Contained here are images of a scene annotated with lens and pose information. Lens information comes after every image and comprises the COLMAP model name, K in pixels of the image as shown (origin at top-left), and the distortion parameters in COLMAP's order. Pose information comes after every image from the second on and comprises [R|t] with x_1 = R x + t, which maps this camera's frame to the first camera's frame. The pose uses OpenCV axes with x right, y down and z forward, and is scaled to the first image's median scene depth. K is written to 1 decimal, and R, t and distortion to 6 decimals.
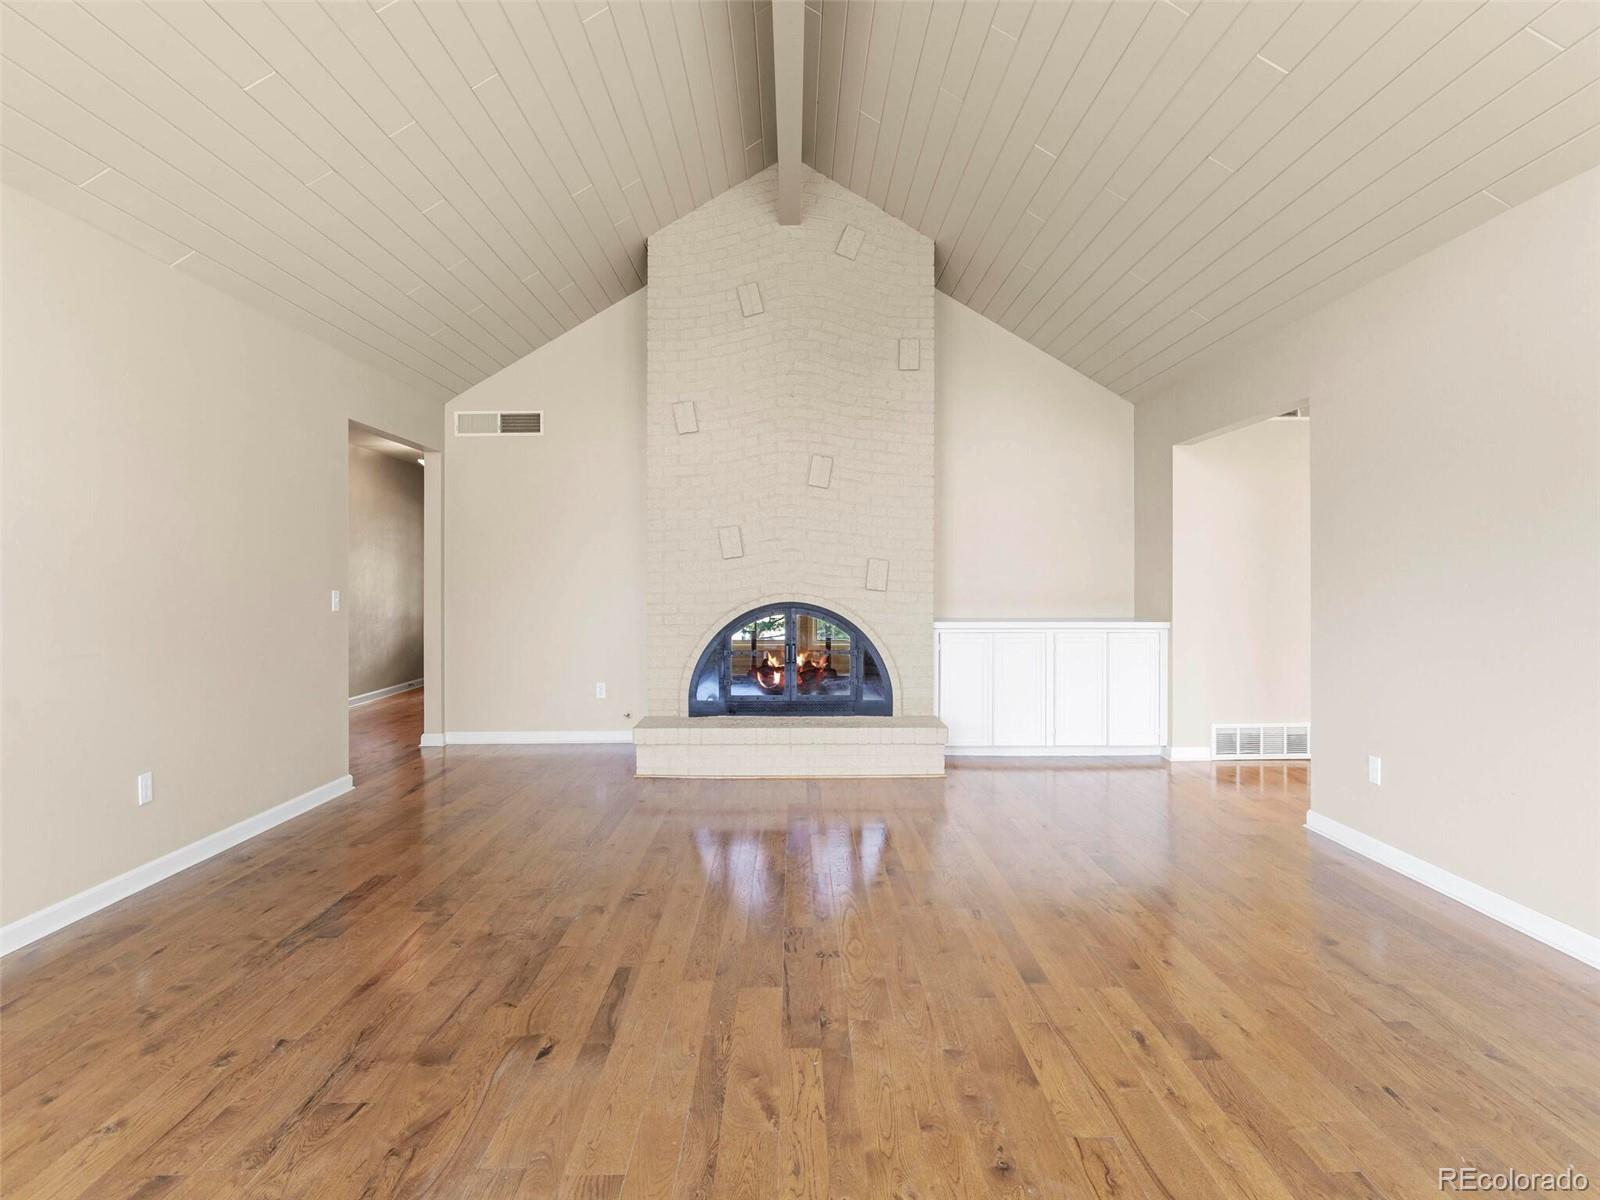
lens RADIAL K [[899.3, 0, 814.2], [0, 899.3, 590.4], [0, 0, 1]] dist [-0.013478, 0.008367]
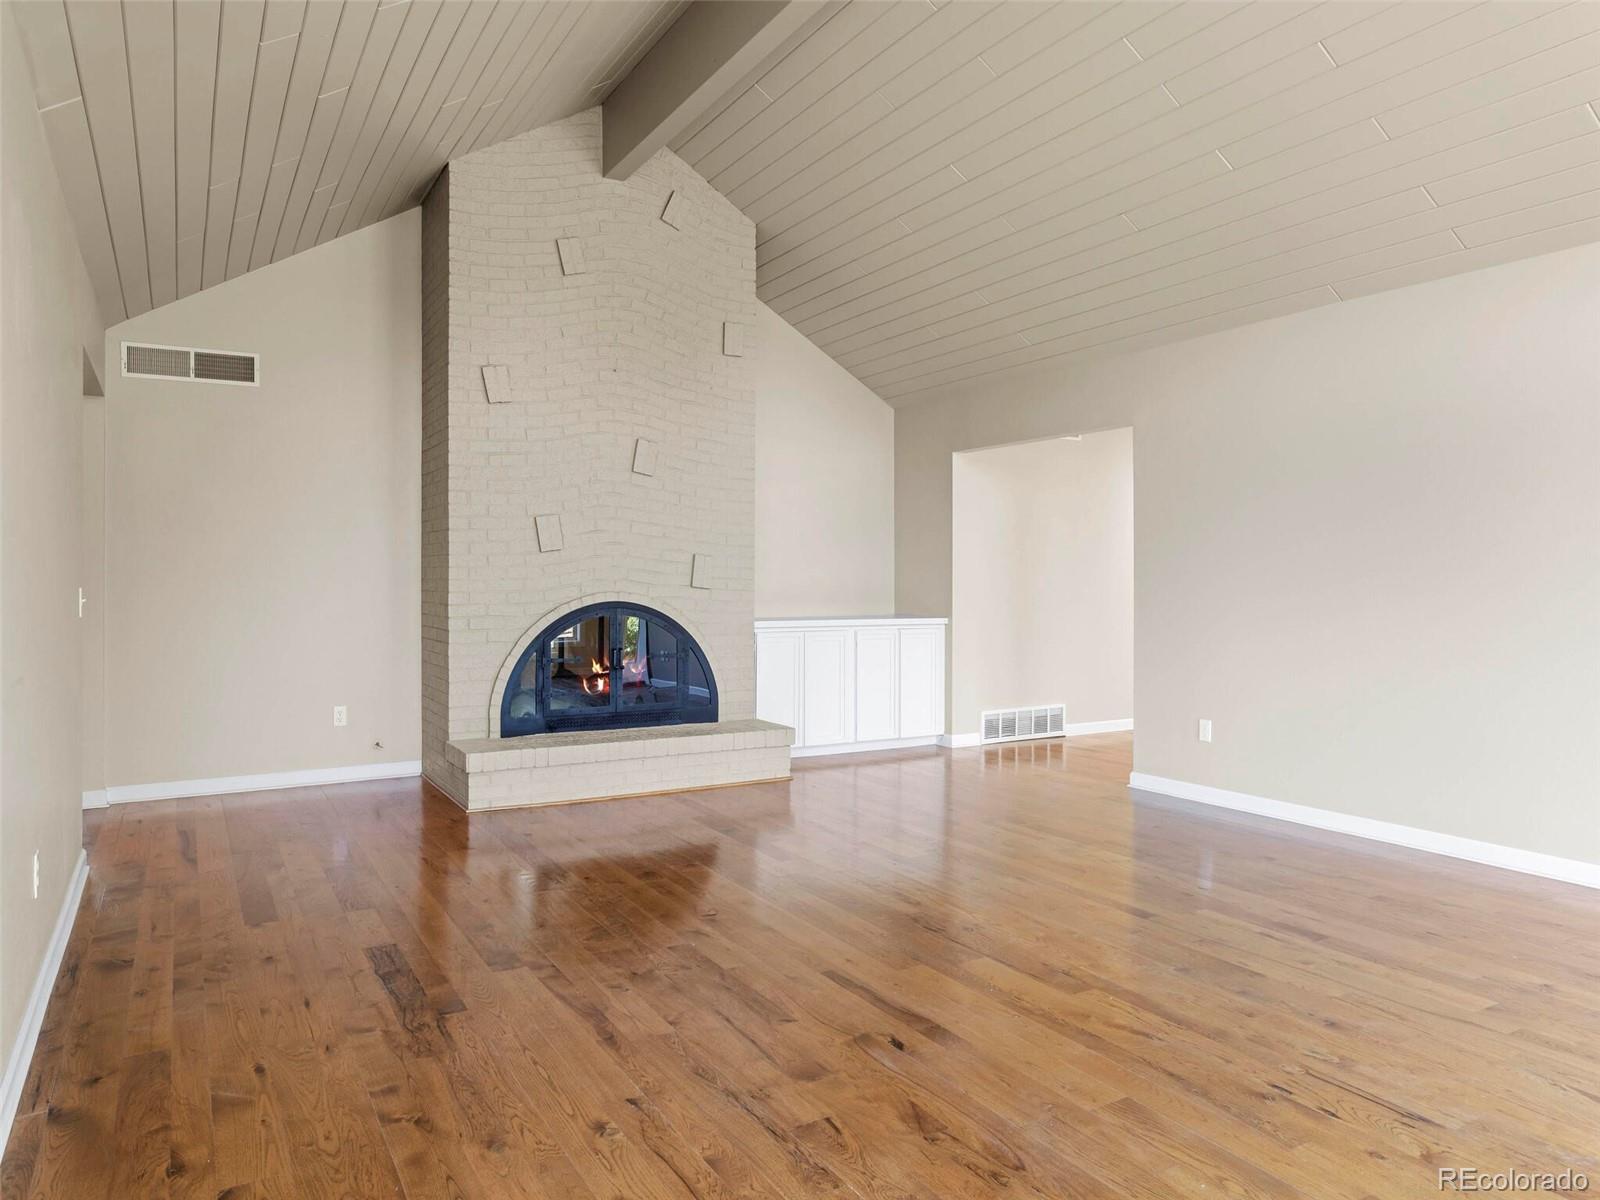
lens RADIAL K [[1022.5, 0, 794.4], [0, 1022.5, 594.8], [0, 0, 1]] dist [-0.008965, 0.007529]
pose [[0.877616, -0.003819, 0.479349, -0.358903], [0.003493, 0.999993, 0.001571, 0.005467], [-0.479351, 0.000296, 0.877623, 0.022537]]
